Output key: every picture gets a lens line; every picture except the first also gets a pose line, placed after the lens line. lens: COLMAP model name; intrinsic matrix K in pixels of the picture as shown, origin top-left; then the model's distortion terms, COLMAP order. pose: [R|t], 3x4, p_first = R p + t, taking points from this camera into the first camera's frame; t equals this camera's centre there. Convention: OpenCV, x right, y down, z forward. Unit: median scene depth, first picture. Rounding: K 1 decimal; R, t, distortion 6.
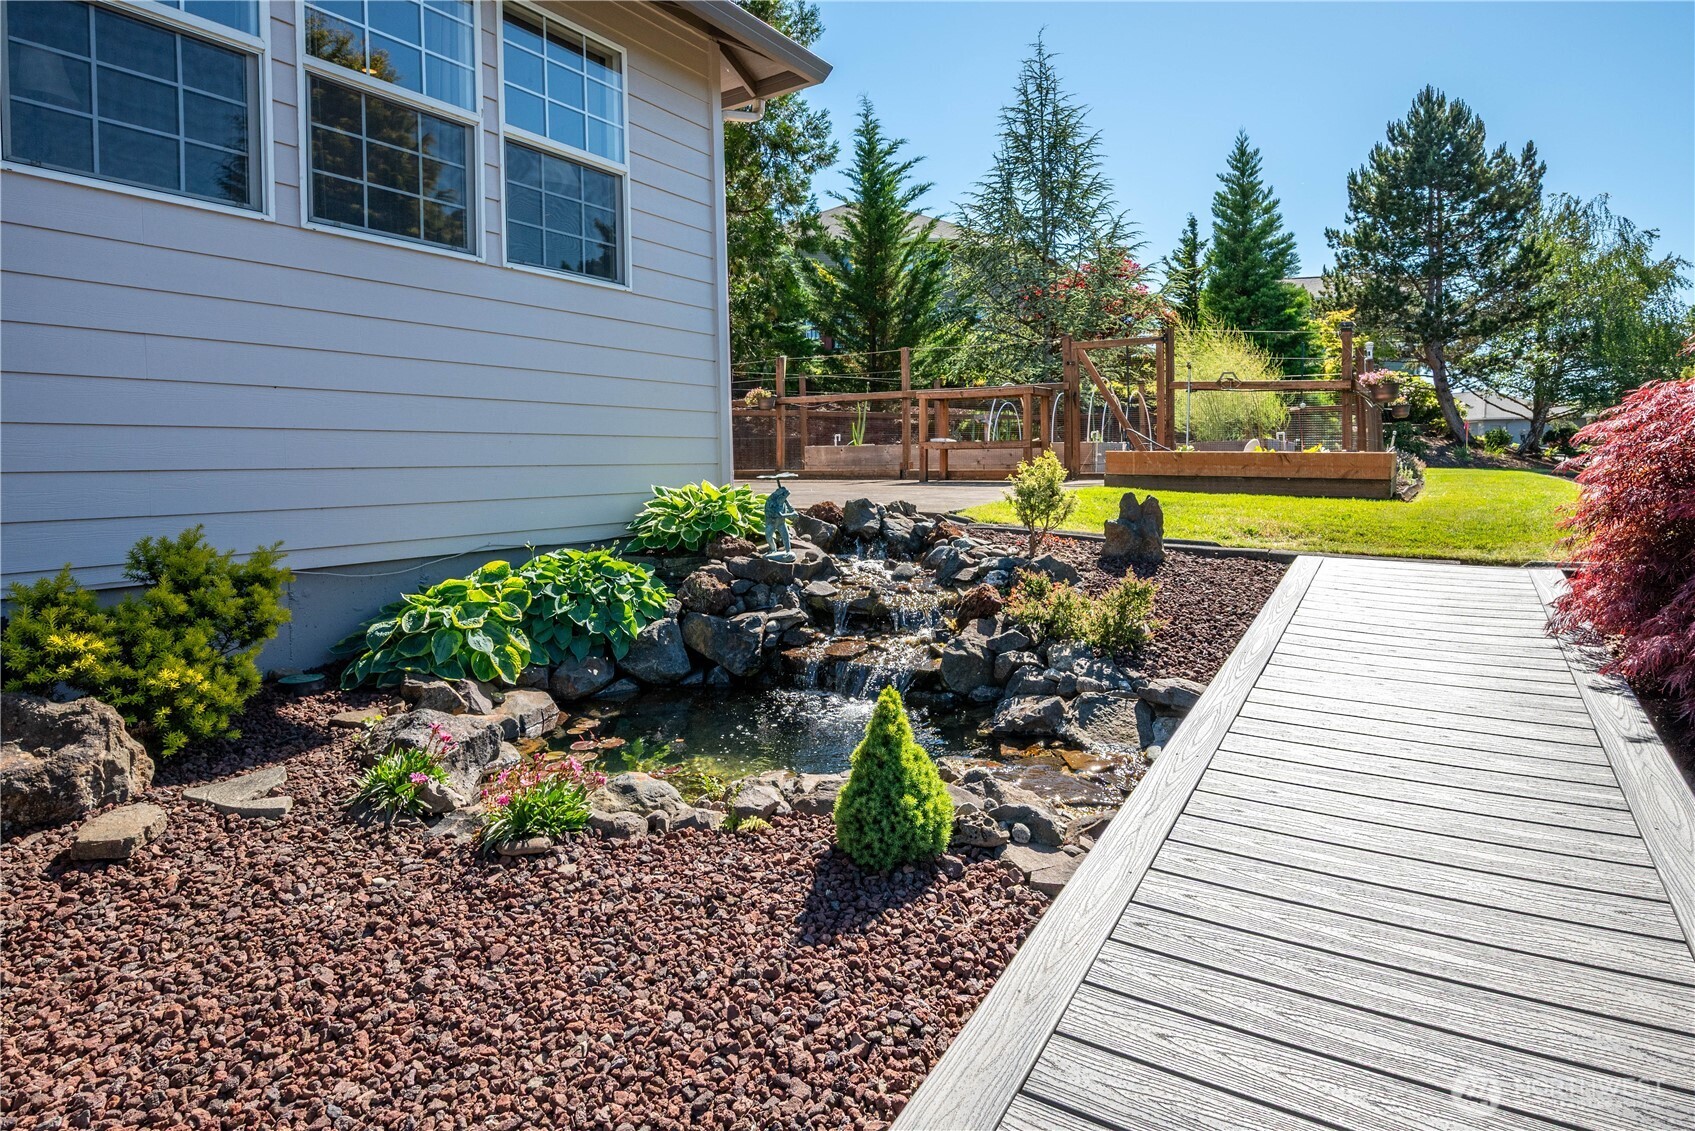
lens RADIAL K [[919.3, 0, 845.0], [0, 919.3, 565.6], [0, 0, 1]] dist [-0.006767, -0.000752]
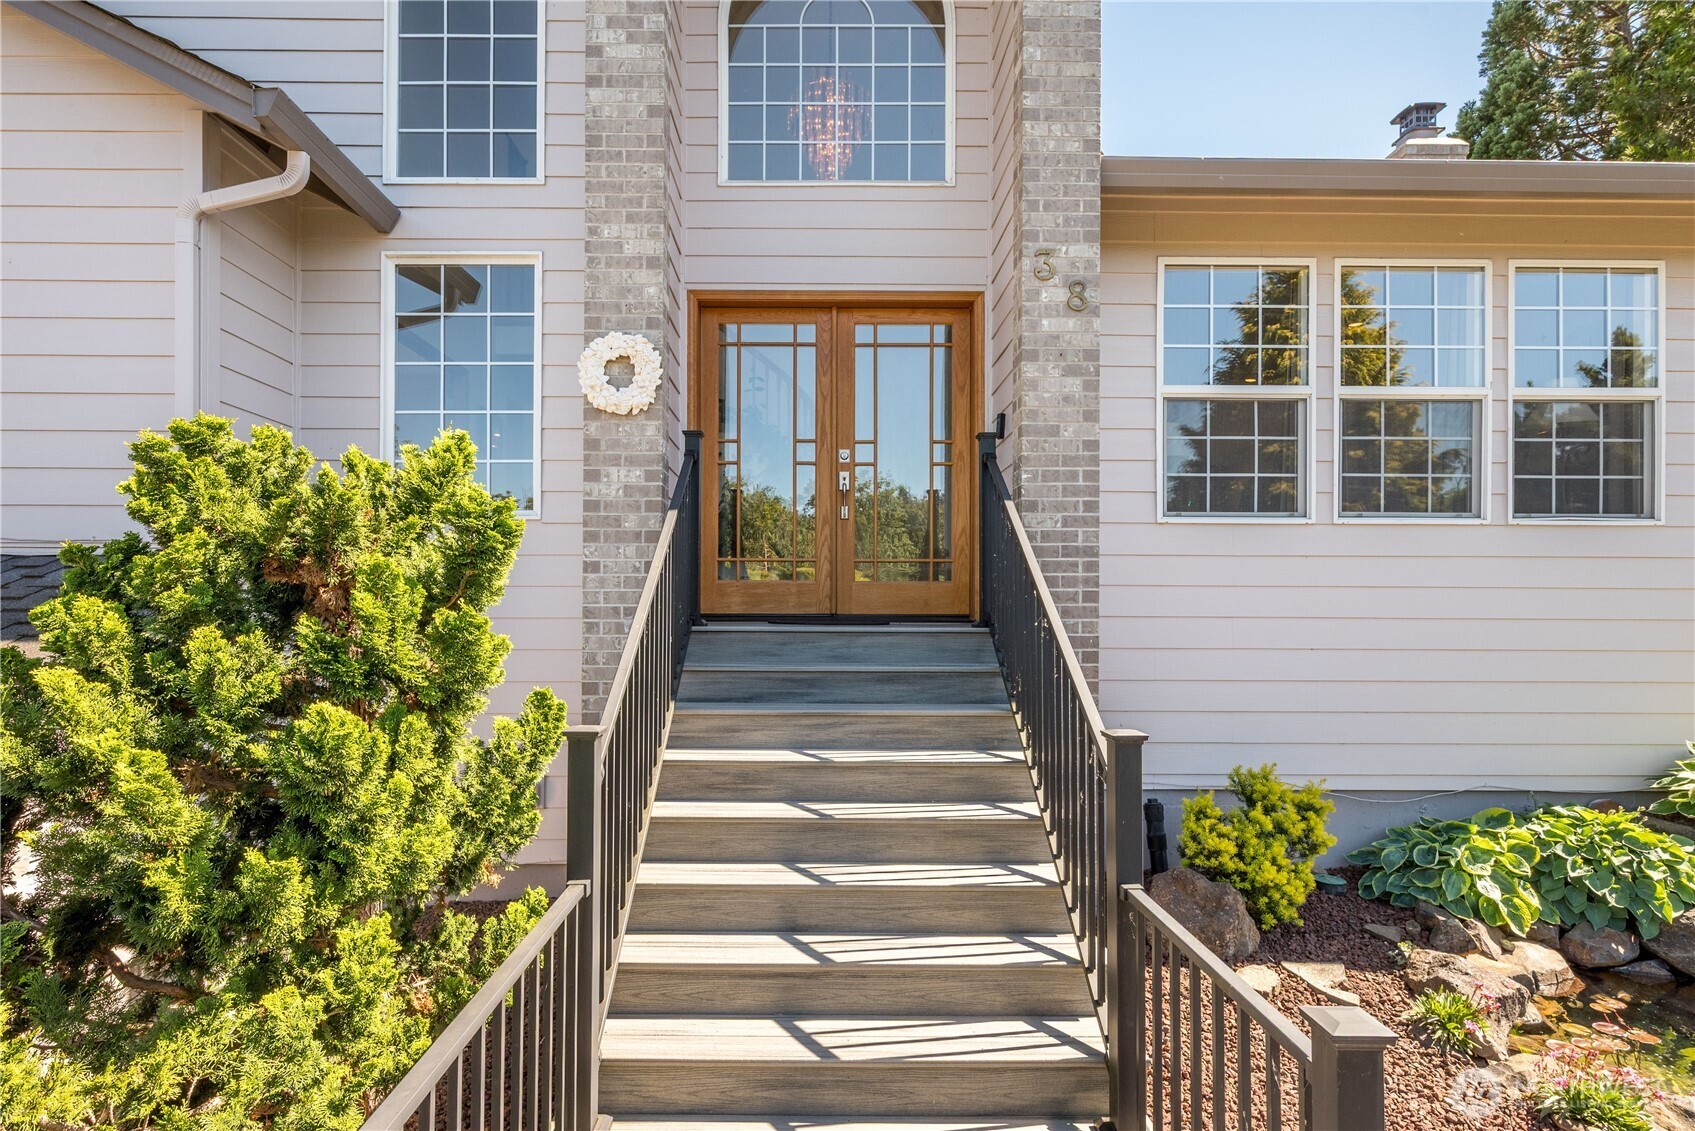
lens RADIAL K [[800.0, 0, 840.7], [0, 800.0, 620.6], [0, 0, 1]] dist [-0.002614, -0.000008]
pose [[0.546308, 0.023630, -0.837251, -0.002797], [-0.104217, 0.993752, -0.039955, -0.129162], [0.831075, 0.109083, 0.545358, -0.280461]]
